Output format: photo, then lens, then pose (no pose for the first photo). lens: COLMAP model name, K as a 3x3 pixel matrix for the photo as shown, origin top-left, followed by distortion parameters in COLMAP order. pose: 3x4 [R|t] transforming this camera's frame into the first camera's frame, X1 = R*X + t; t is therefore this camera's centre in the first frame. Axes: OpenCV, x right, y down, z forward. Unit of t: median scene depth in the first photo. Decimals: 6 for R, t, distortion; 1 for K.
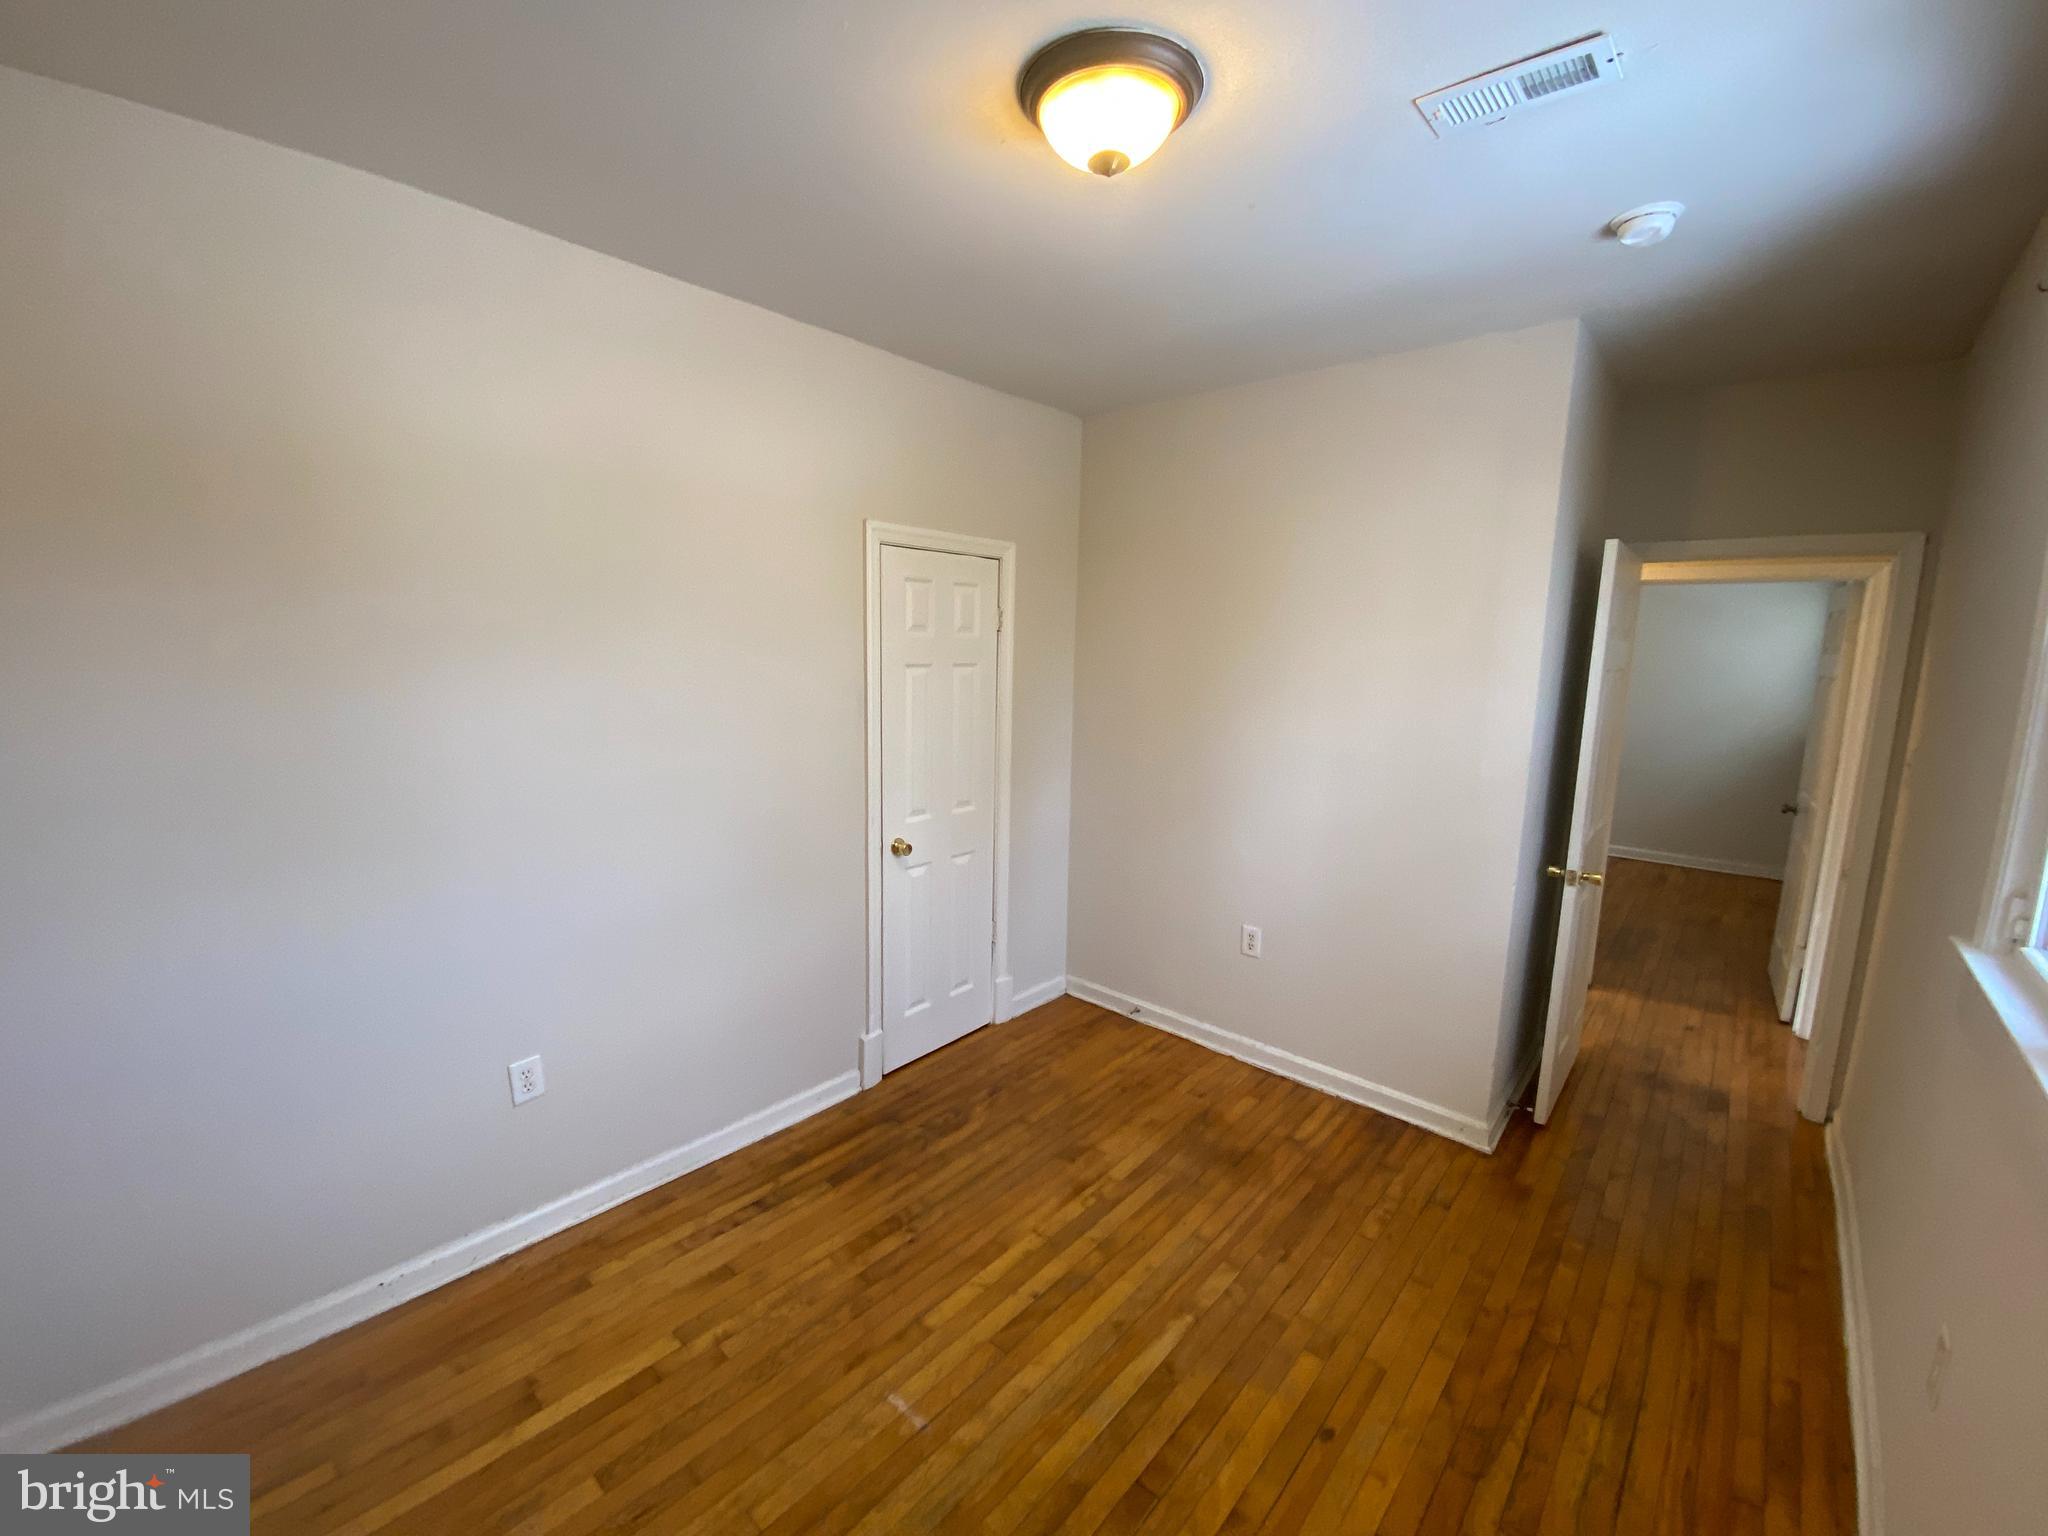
lens RADIAL K [[830.2, 0, 1022.5], [0, 830.2, 755.3], [0, 0, 1]] dist [-0.000376, -0.010776]
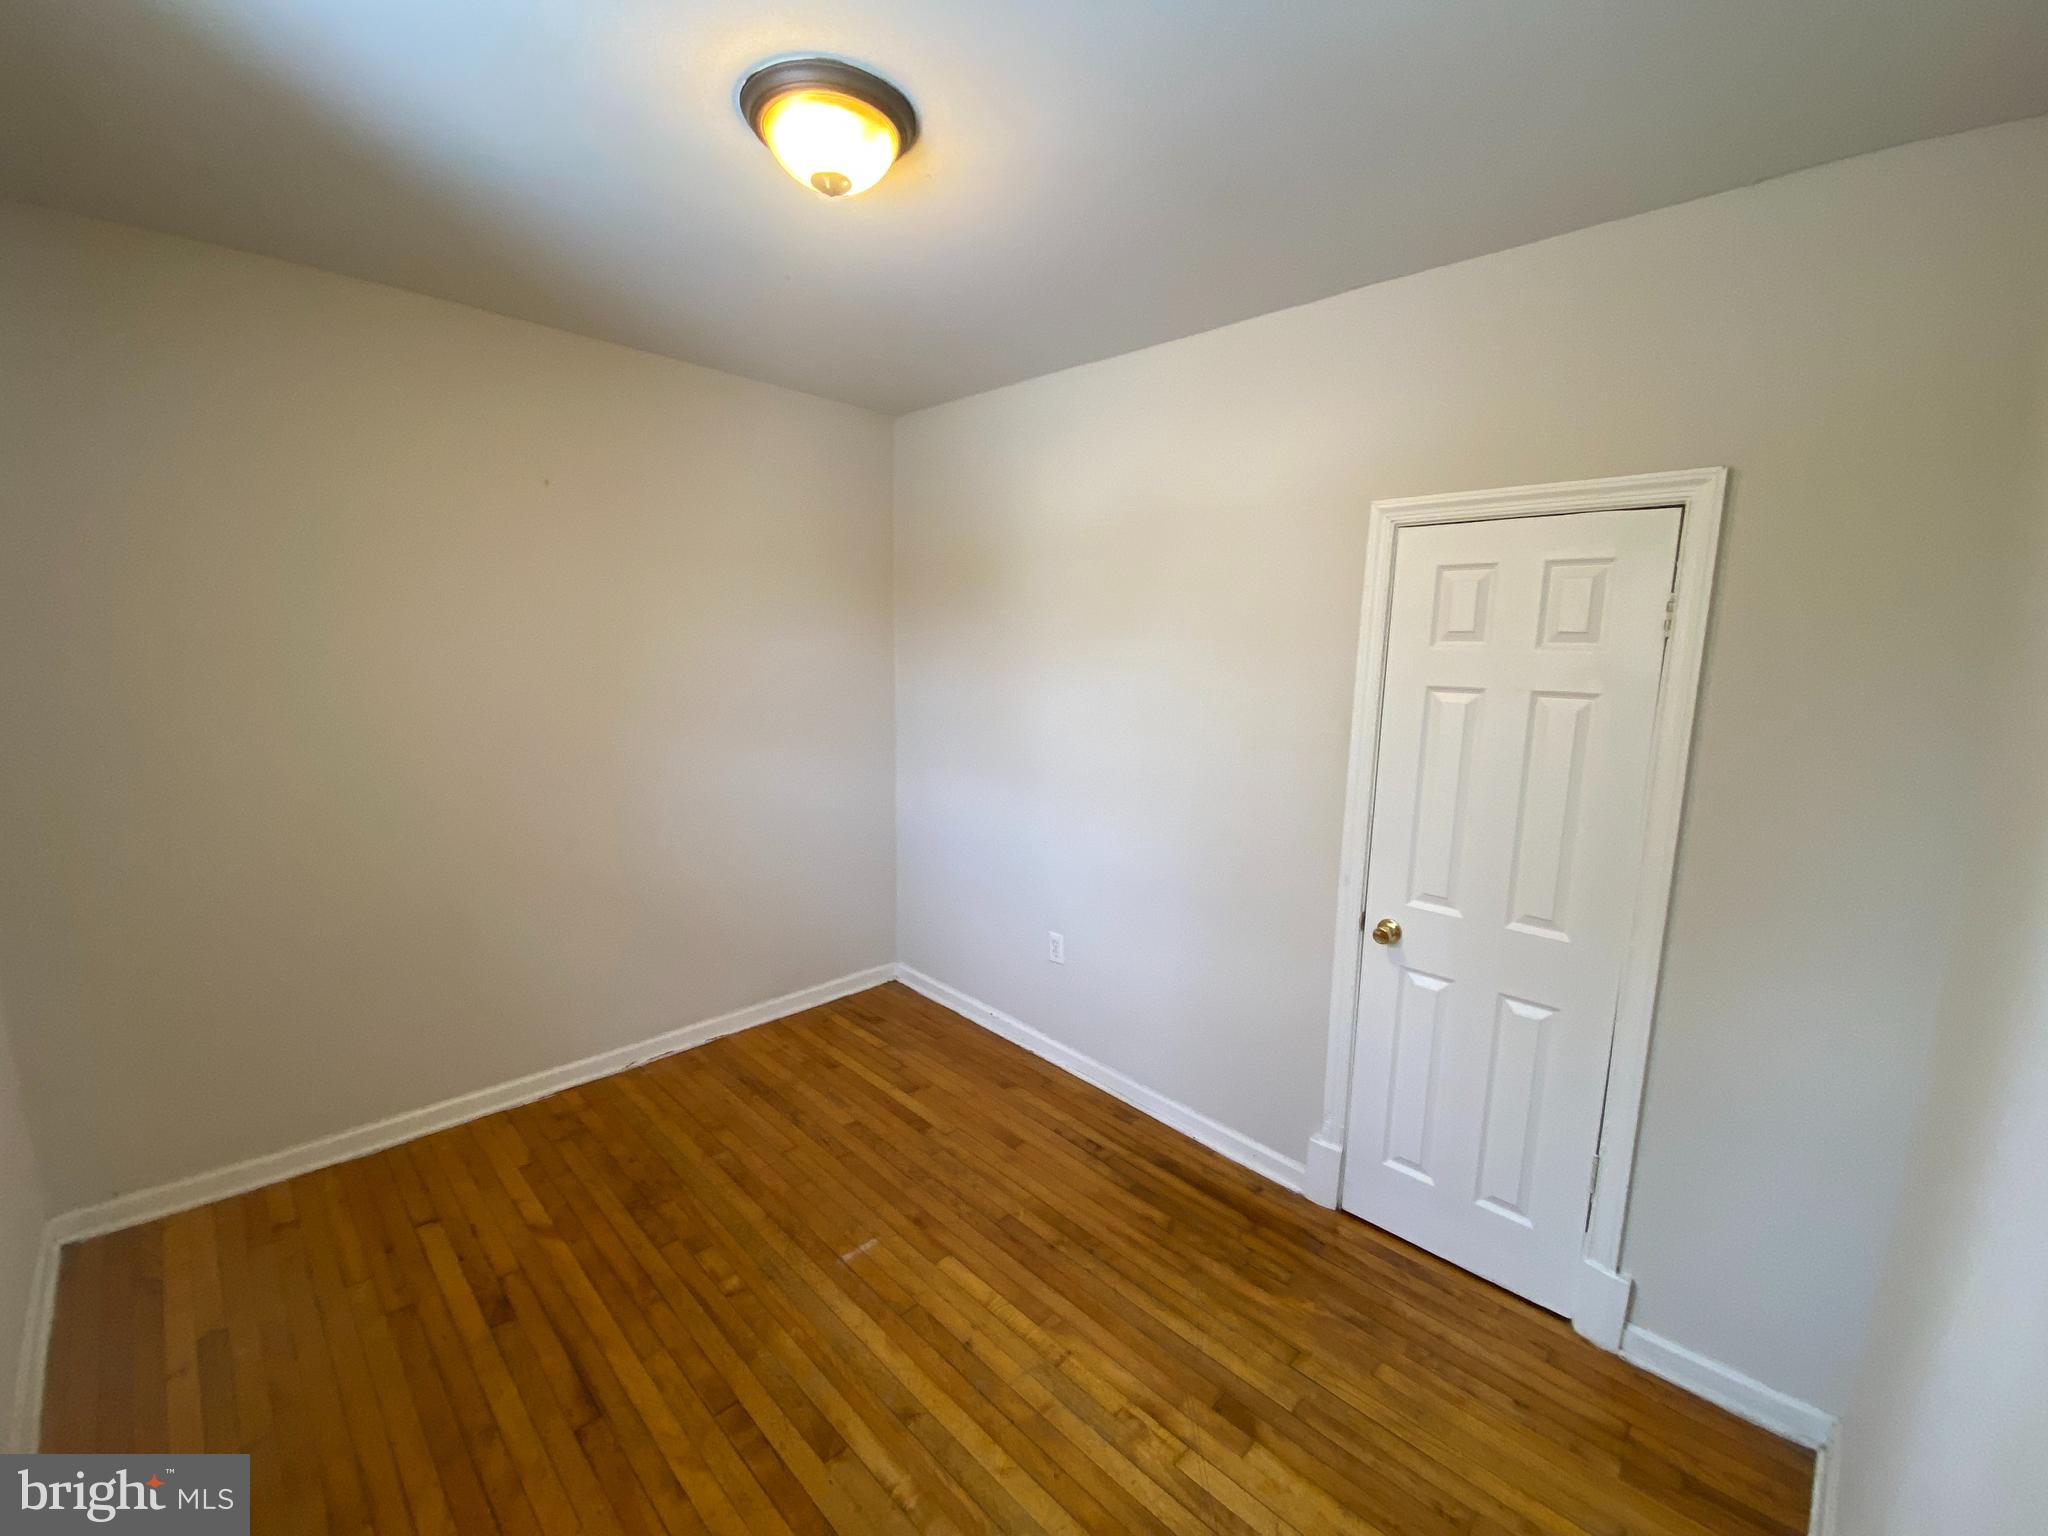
lens RADIAL K [[836.9, 0, 1024.0], [0, 836.9, 768.0], [0, 0, 1]] dist [0.021915, -0.021639]
pose [[-0.053830, 0.134067, -0.989509, 0.733214], [-0.164737, 0.976175, 0.141223, -0.104483], [0.984867, 0.170611, -0.030461, 0.836427]]
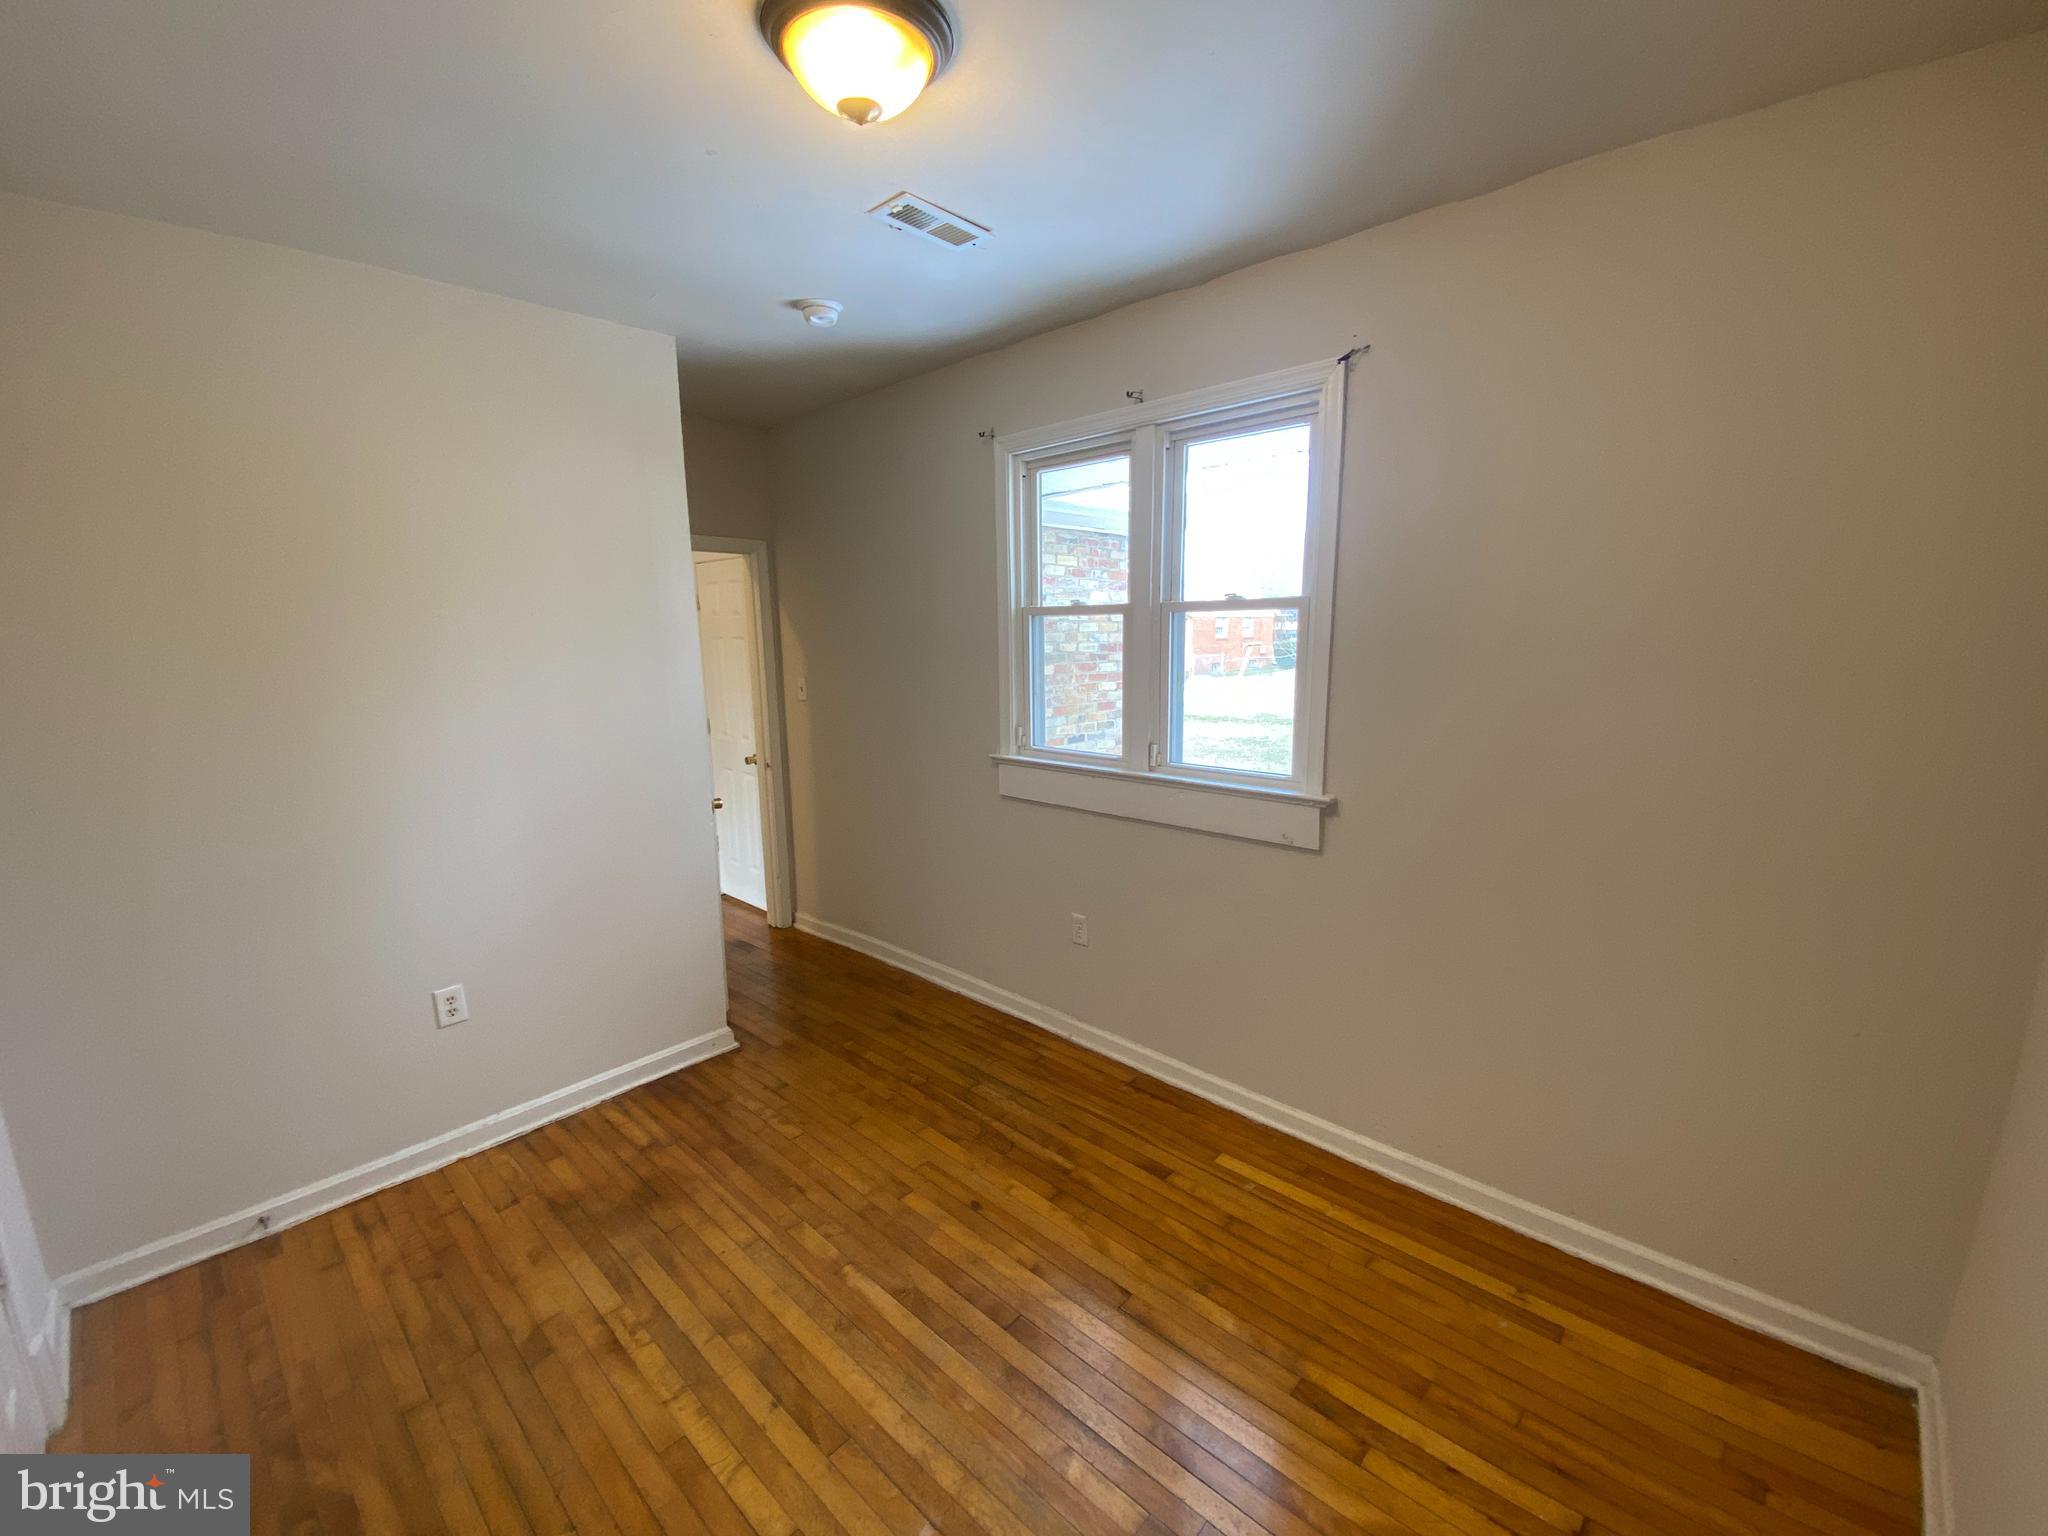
lens RADIAL K [[836.9, 0, 1024.0], [0, 836.9, 768.0], [0, 0, 1]] dist [0.021915, -0.021639]
pose [[0.027652, -0.197395, 0.979934, -0.581309], [0.154218, 0.969415, 0.190924, -0.079249], [-0.987650, 0.145844, 0.057248, 0.521099]]
